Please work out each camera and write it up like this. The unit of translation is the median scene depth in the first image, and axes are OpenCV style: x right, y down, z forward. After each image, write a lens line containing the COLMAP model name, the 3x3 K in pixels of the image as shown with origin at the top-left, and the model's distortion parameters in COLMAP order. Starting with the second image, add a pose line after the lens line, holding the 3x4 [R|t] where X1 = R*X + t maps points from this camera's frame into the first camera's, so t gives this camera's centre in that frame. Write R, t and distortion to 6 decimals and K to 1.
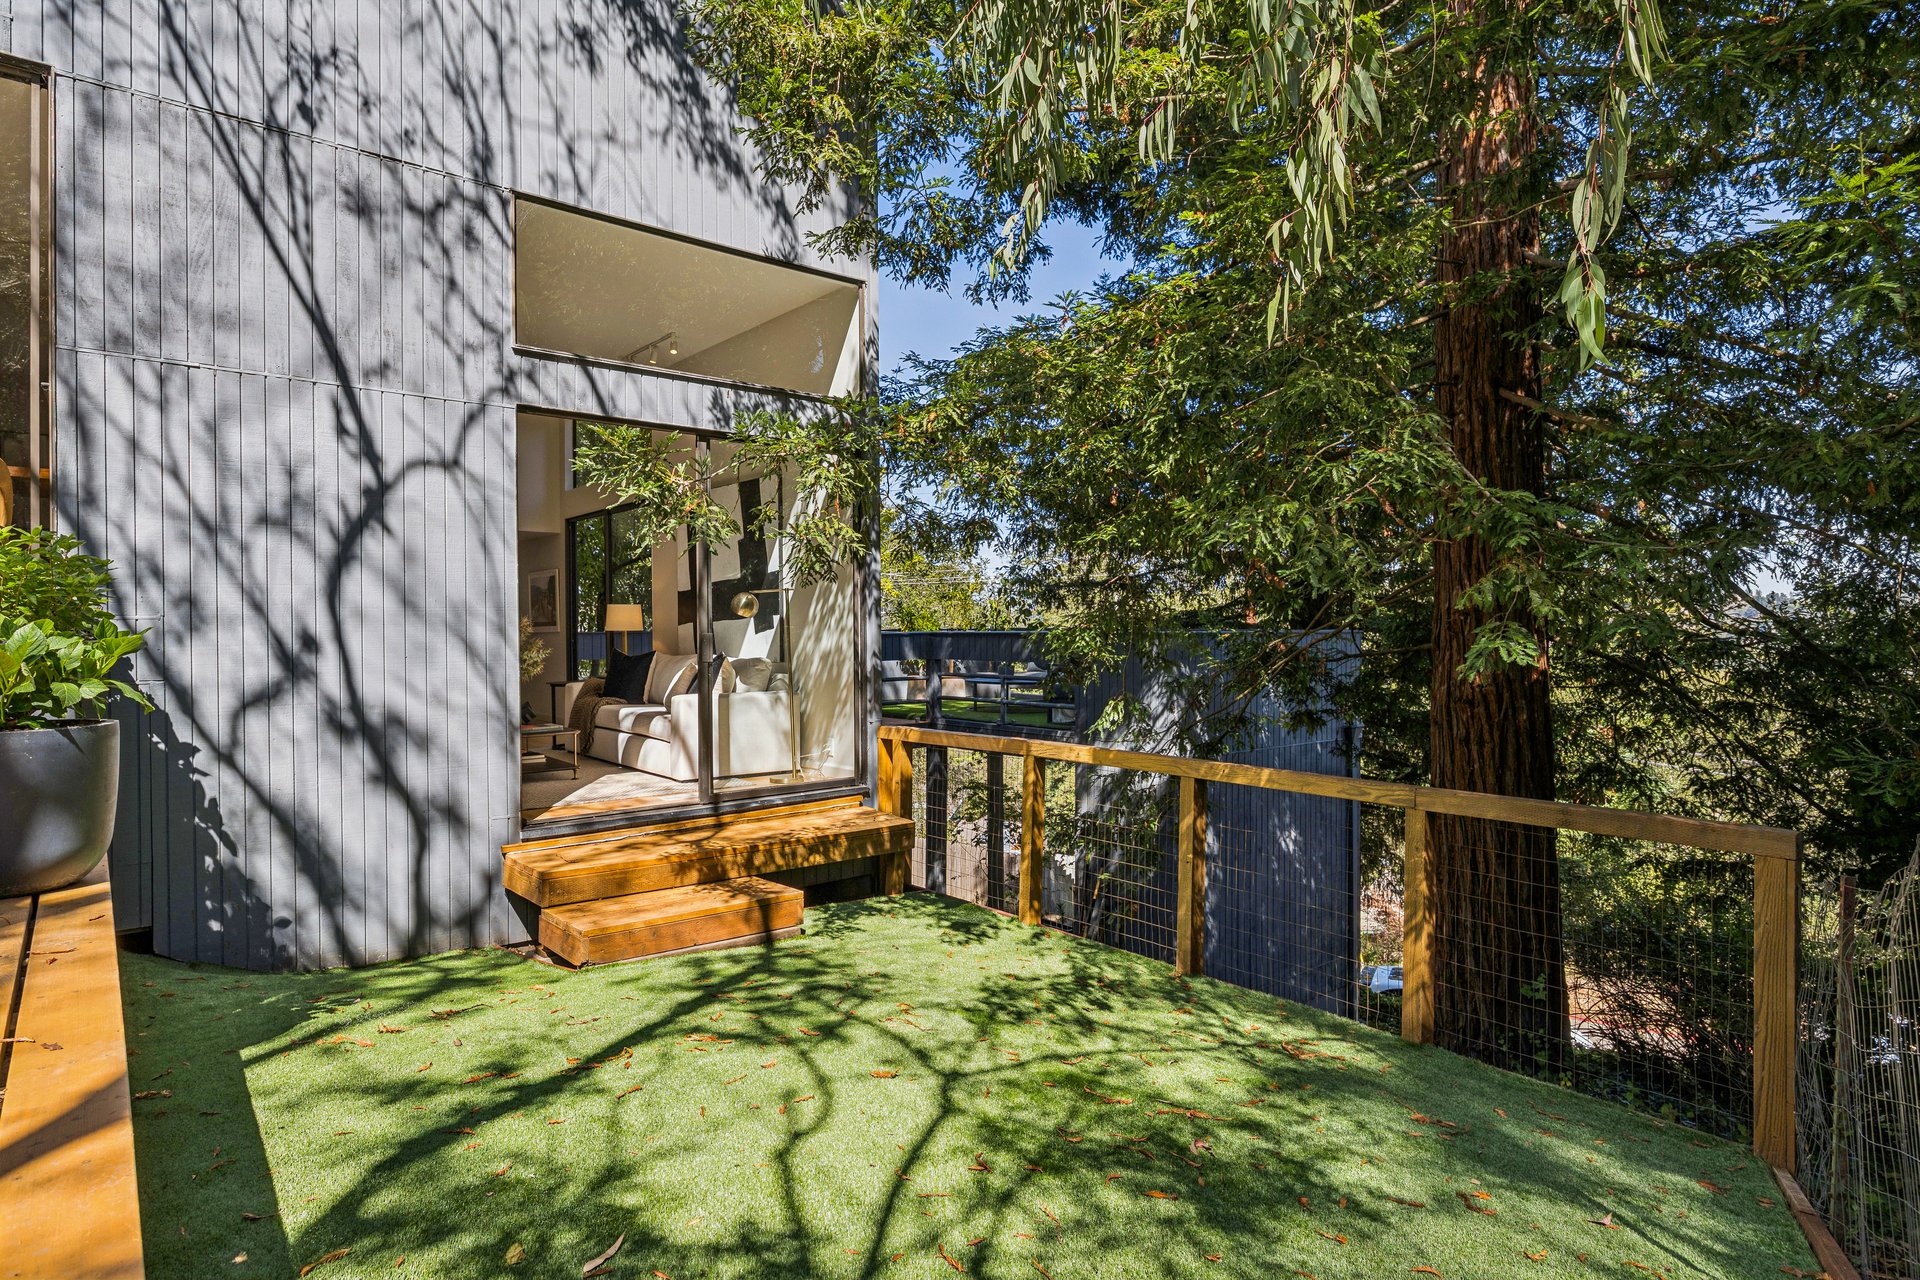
lens RADIAL K [[1028.3, 0, 956.4], [0, 1028.3, 630.1], [0, 0, 1]] dist [-0.002357, -0.000189]
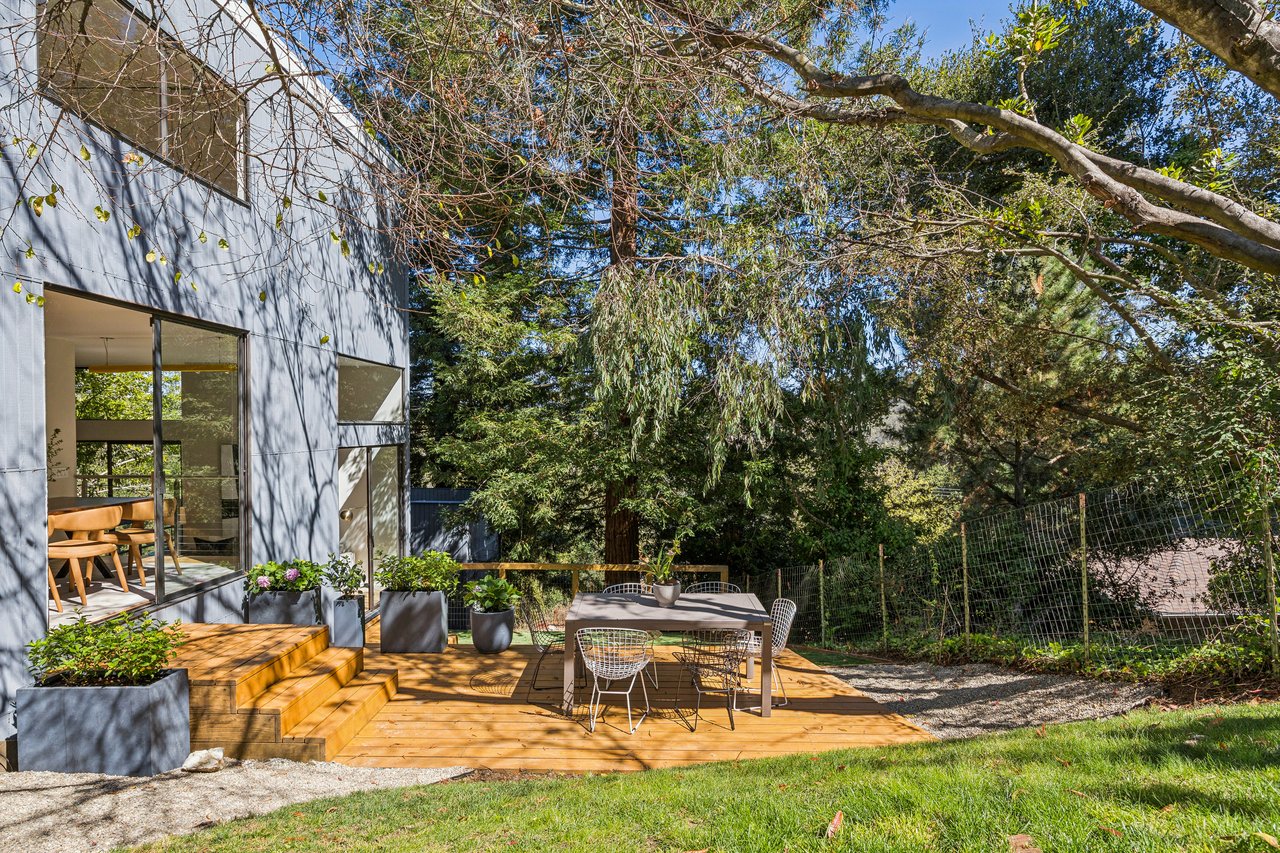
lens RADIAL K [[733.8, 0, 658.9], [0, 733.8, 432.5], [0, 0, 1]] dist [0.055641, -0.000387]
pose [[0.640490, -0.001616, 0.767965, -1.322409], [-0.010601, 0.999884, 0.010945, -0.302840], [-0.767893, -0.015152, 0.640399, -0.630715]]
